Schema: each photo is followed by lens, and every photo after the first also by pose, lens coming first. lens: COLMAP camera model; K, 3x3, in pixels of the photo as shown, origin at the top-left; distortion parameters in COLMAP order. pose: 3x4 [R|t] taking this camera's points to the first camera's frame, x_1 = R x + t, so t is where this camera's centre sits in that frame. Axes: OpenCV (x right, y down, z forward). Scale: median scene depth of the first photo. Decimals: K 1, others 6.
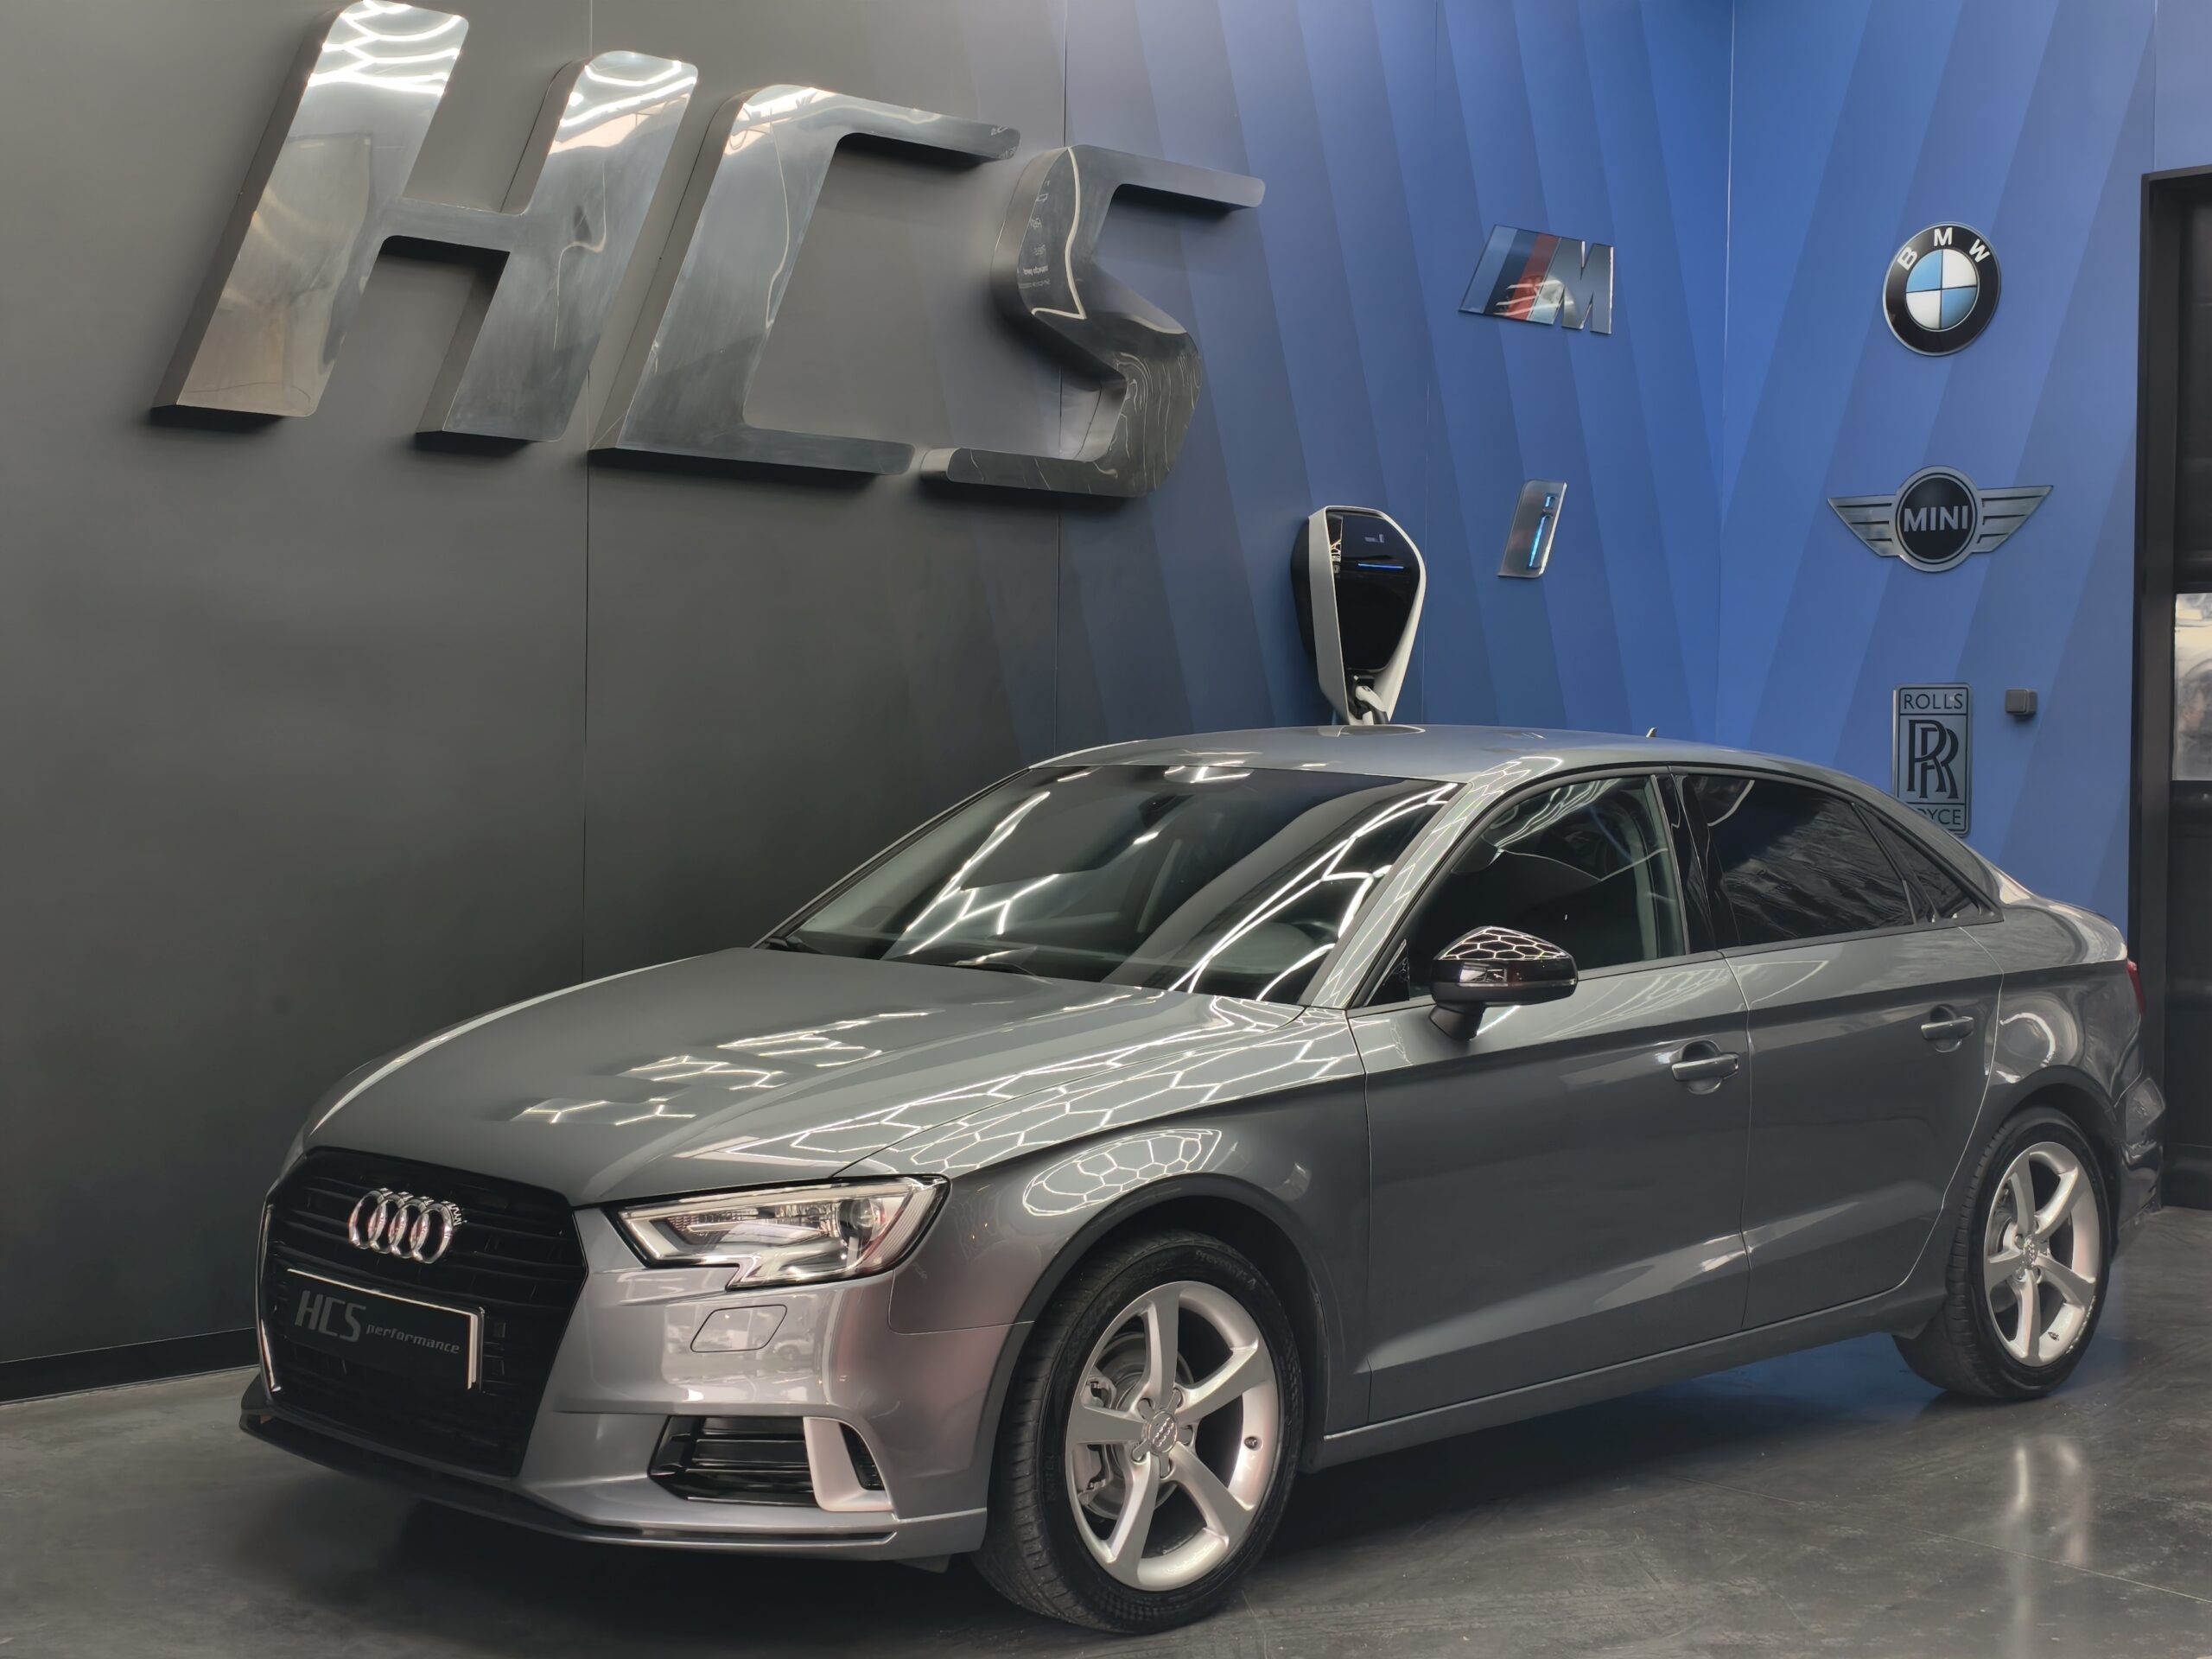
lens RADIAL K [[3179.5, 0, 1106.0], [0, 3179.5, 829.5], [0, 0, 1]] dist [0.023022, 0.039047]
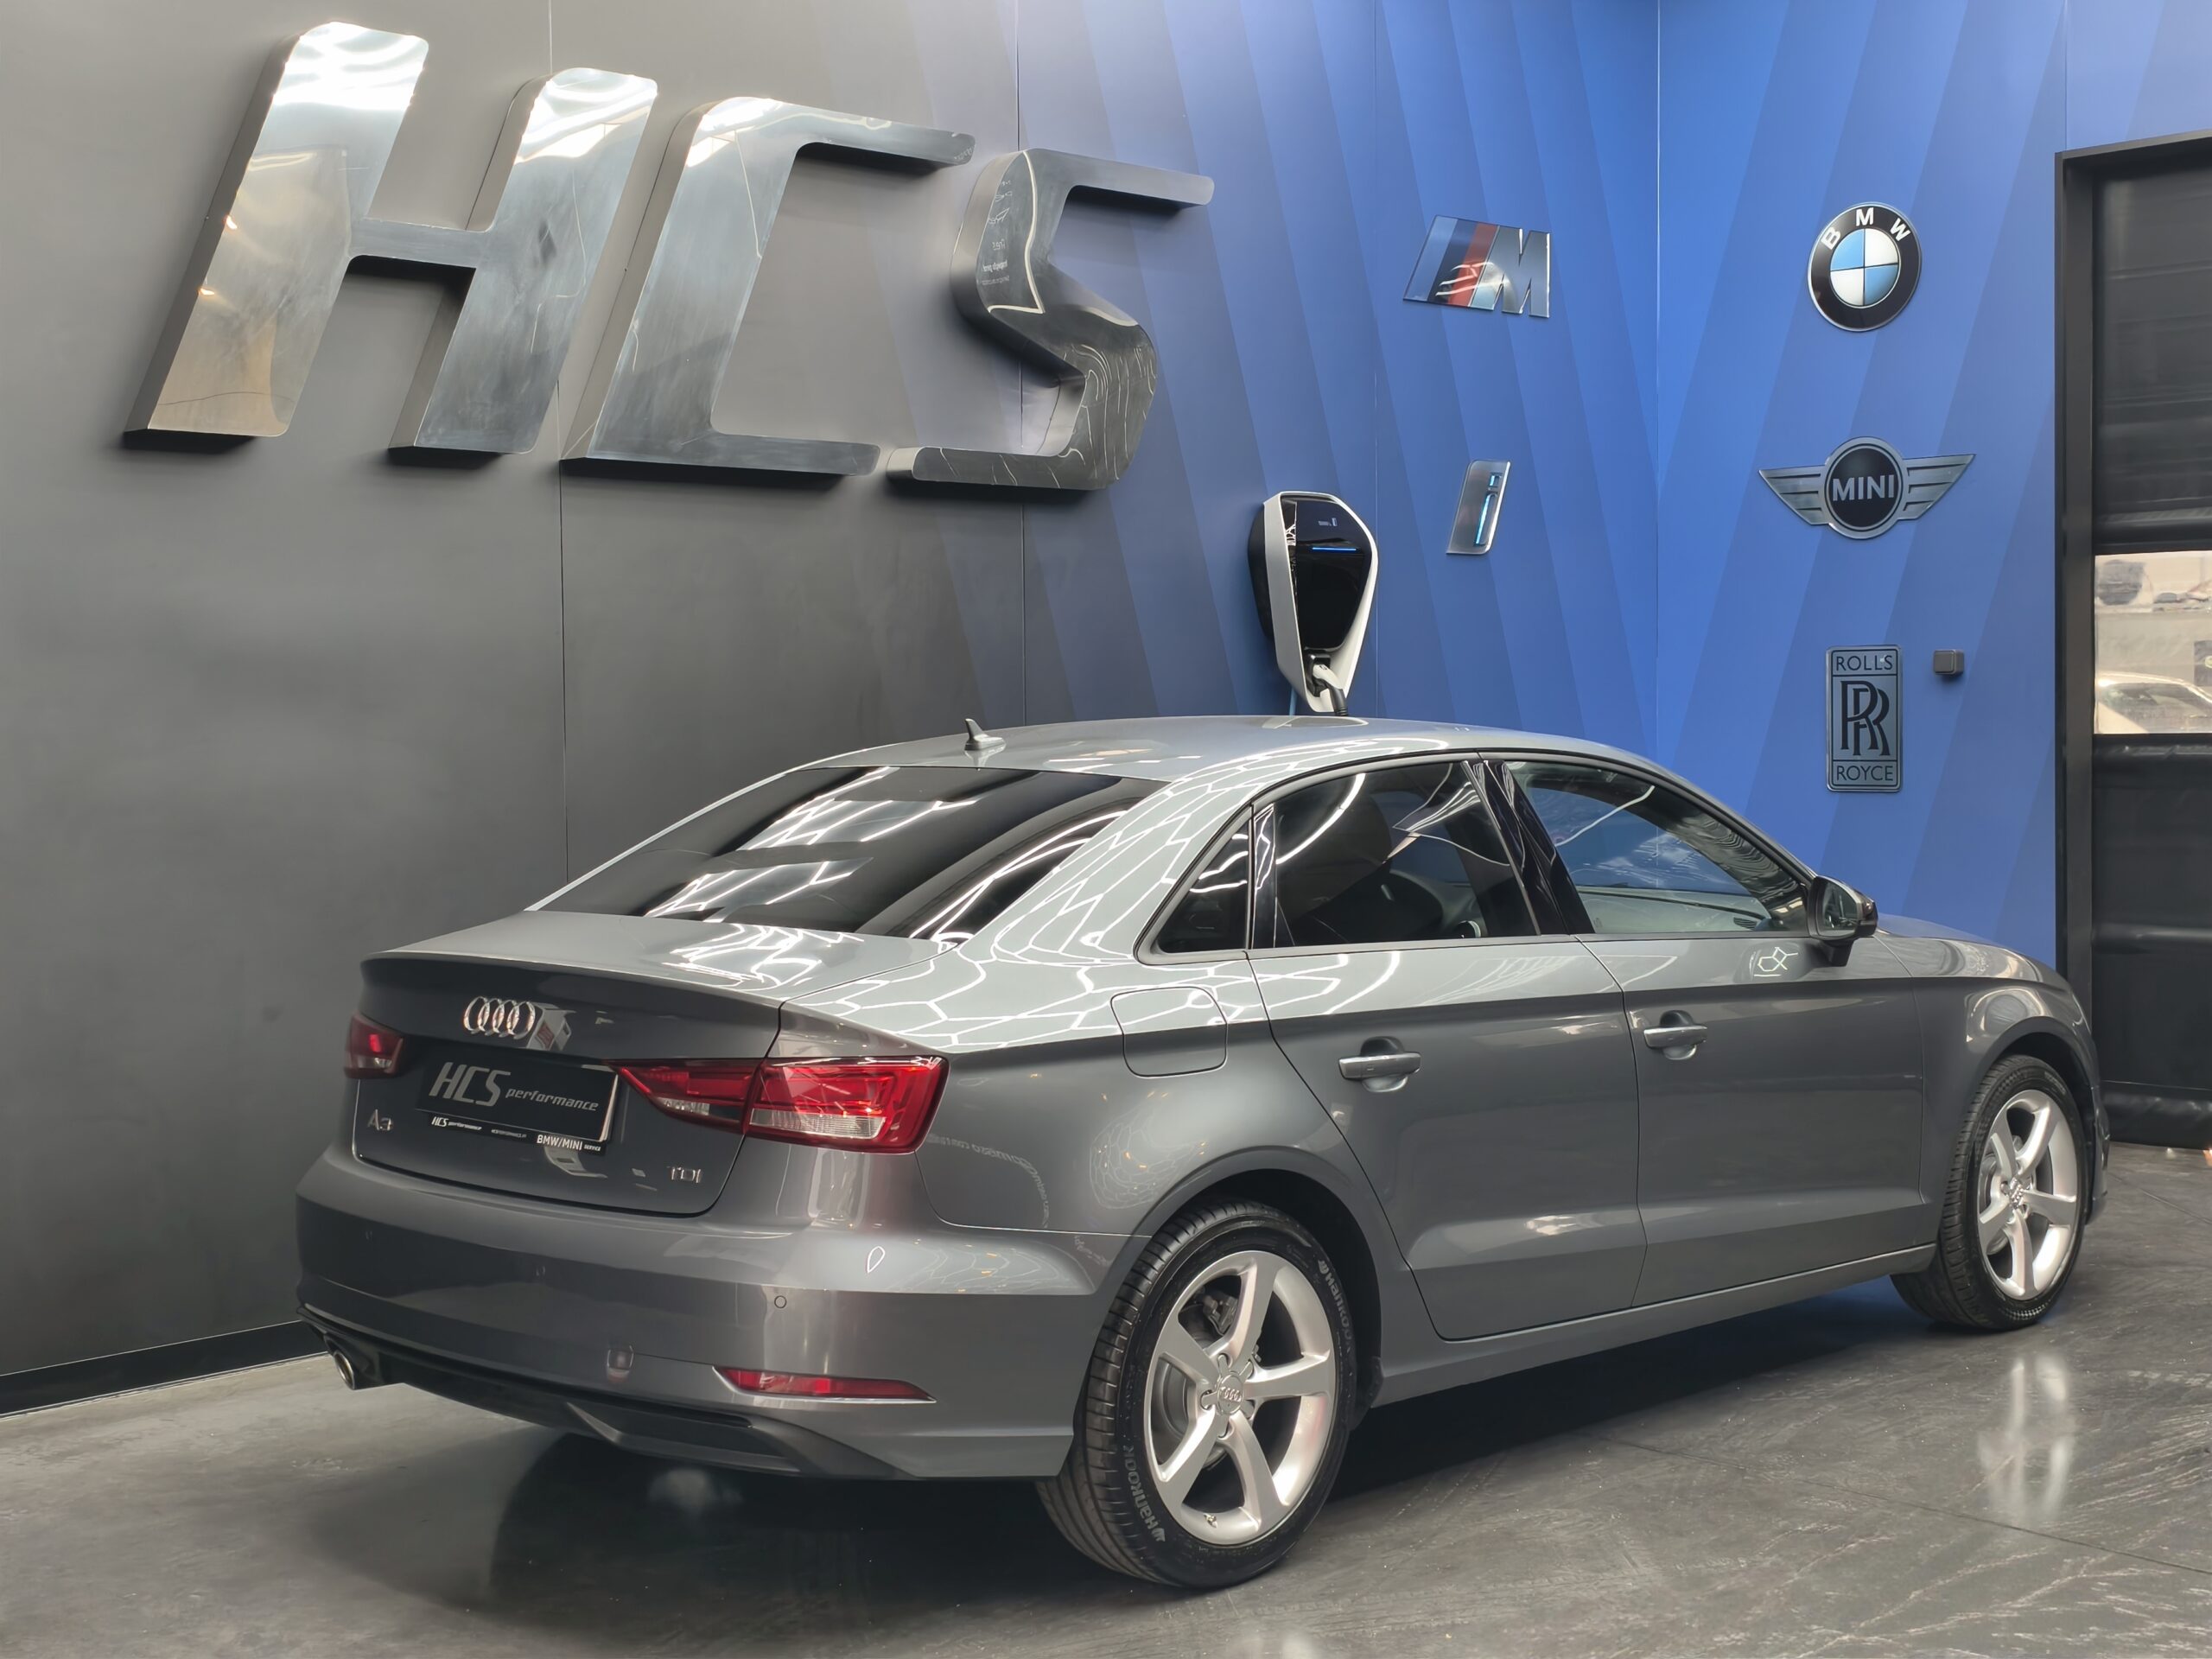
lens RADIAL K [[2939.0, 0, 1119.8], [0, 2939.0, 827.0], [0, 0, 1]] dist [0.031861, -0.042535]
pose [[0.999605, -0.024864, 0.013119, 0.002026], [0.024609, 0.999512, 0.019217, -0.015411], [-0.013590, -0.018887, 0.999729, 0.050517]]
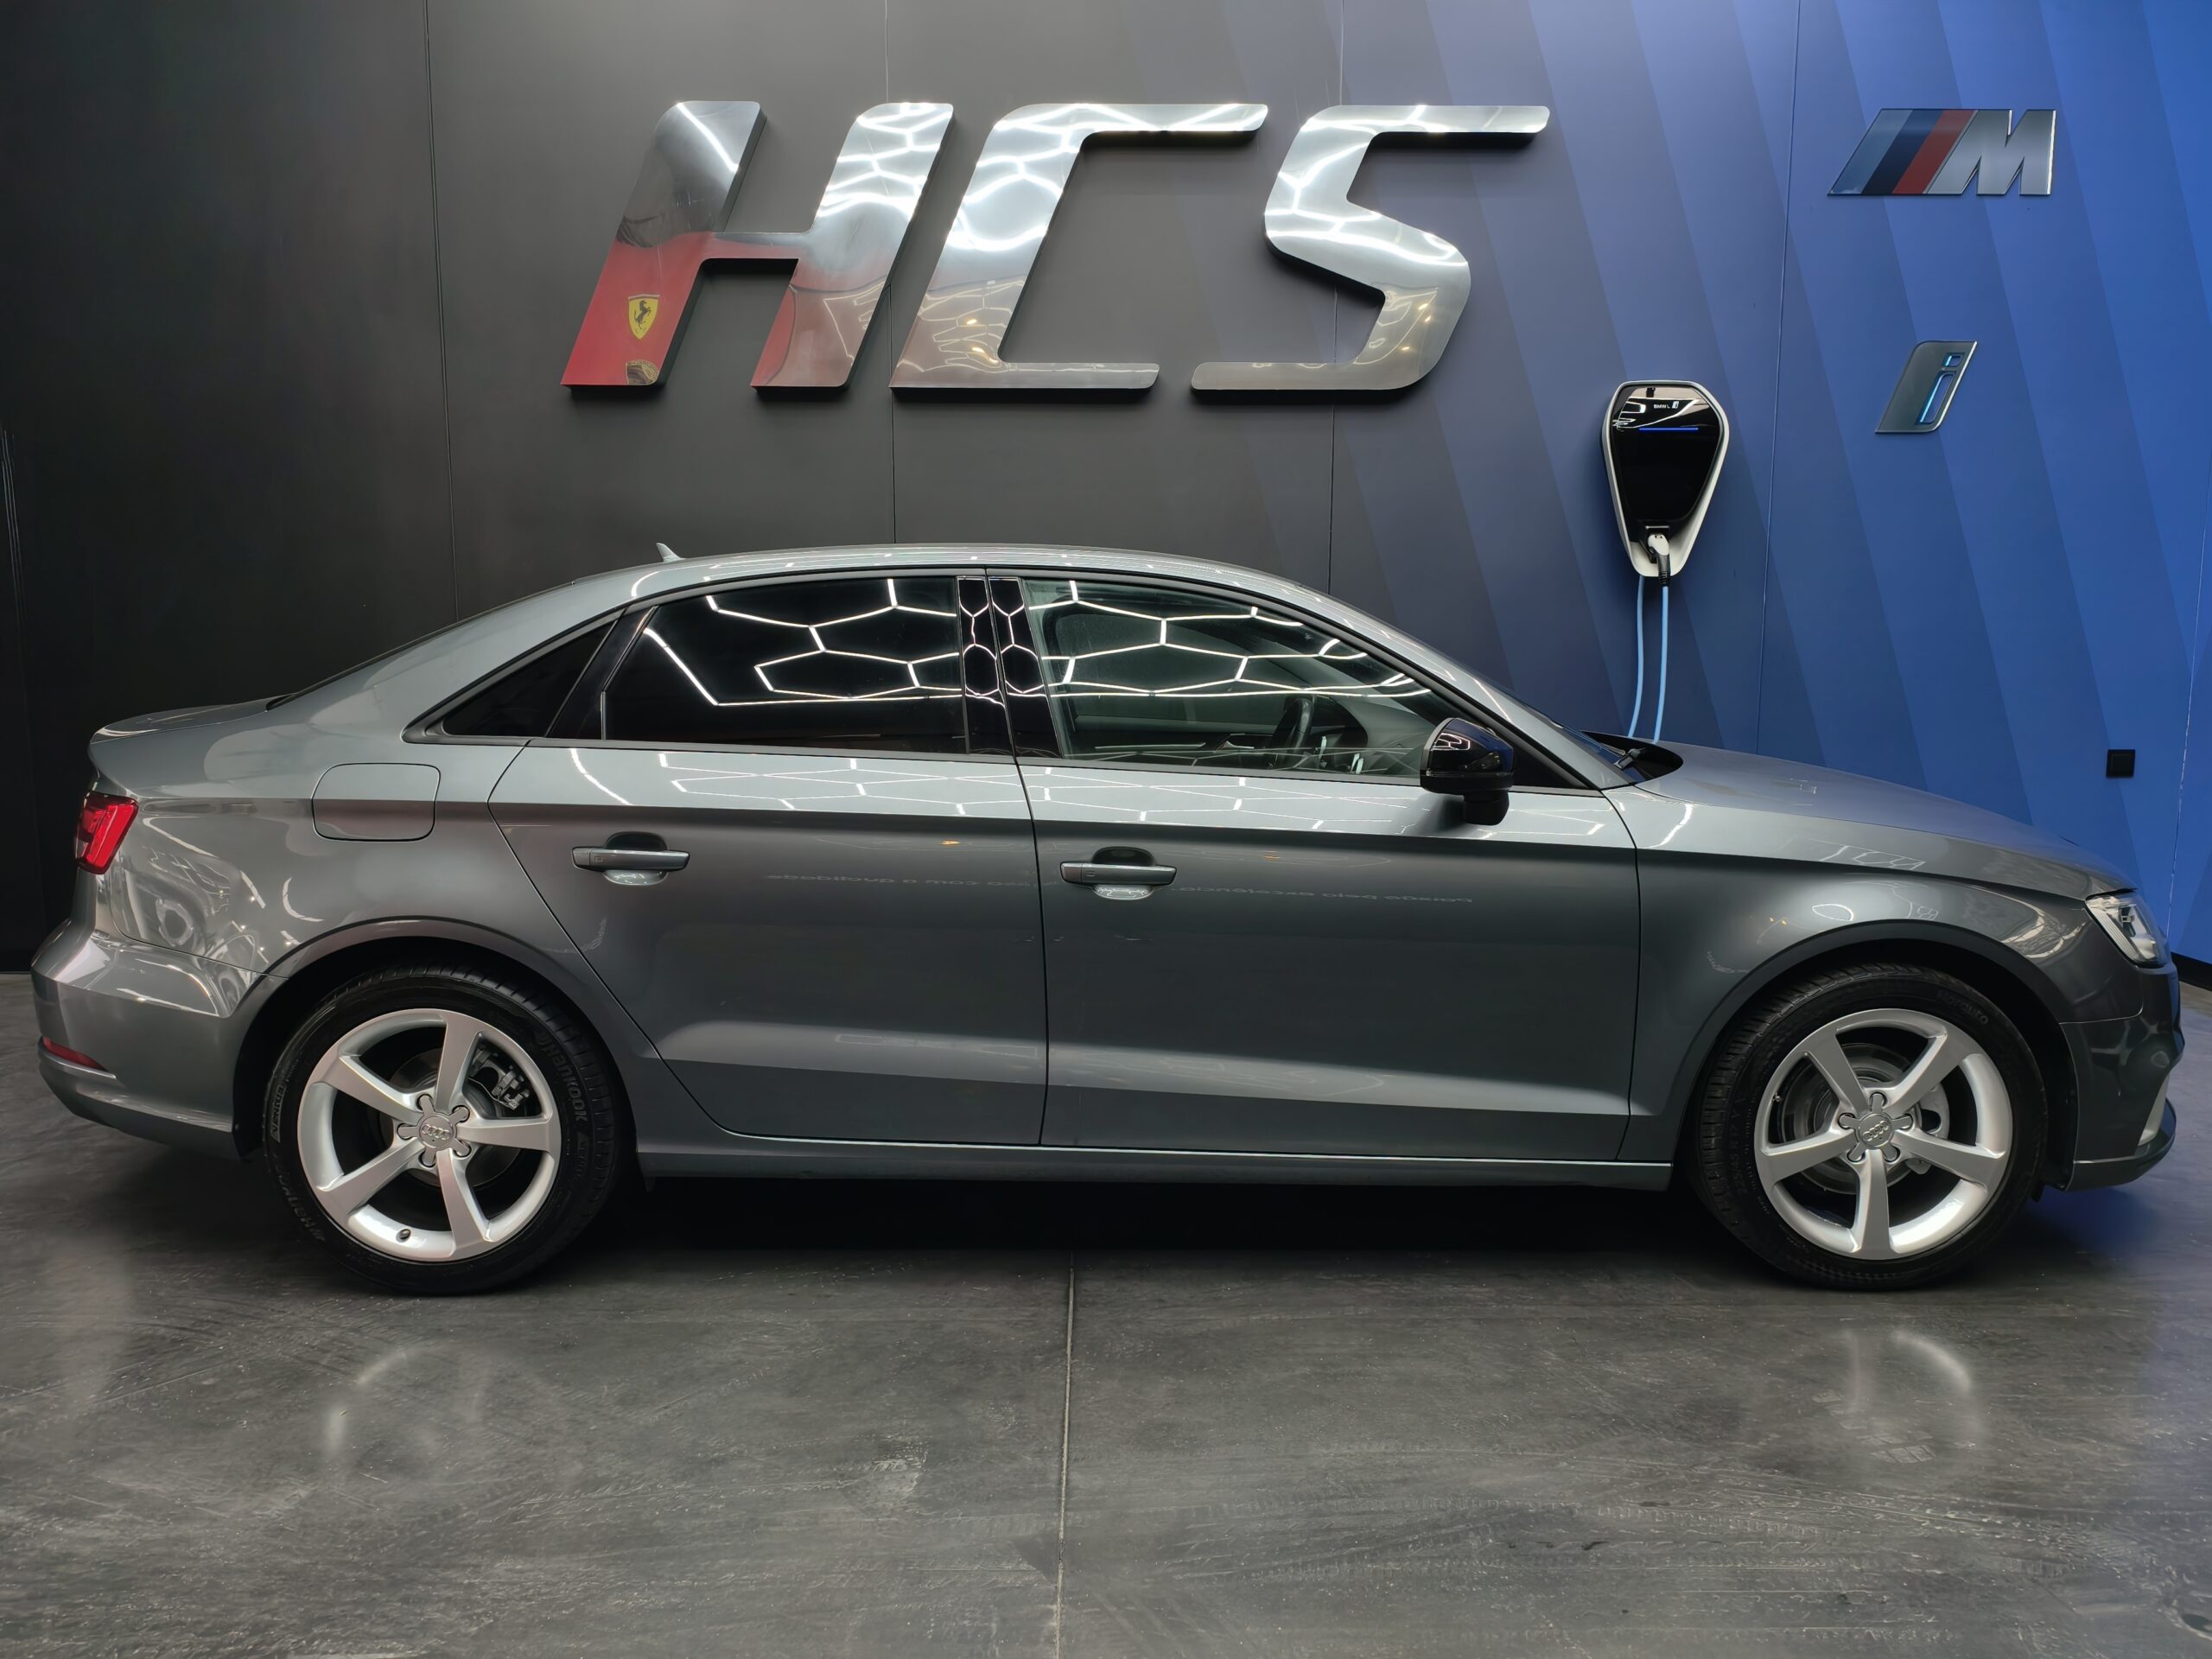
lens RADIAL K [[1460.0, 0, 1106.0], [0, 1460.0, 829.5], [0, 0, 1]] dist [0.002858, -0.001872]
pose [[0.720161, 0.080430, -0.689129, 0.408302], [-0.007233, 0.994074, 0.108462, 0.009608], [0.693769, -0.073126, 0.716476, 0.579897]]
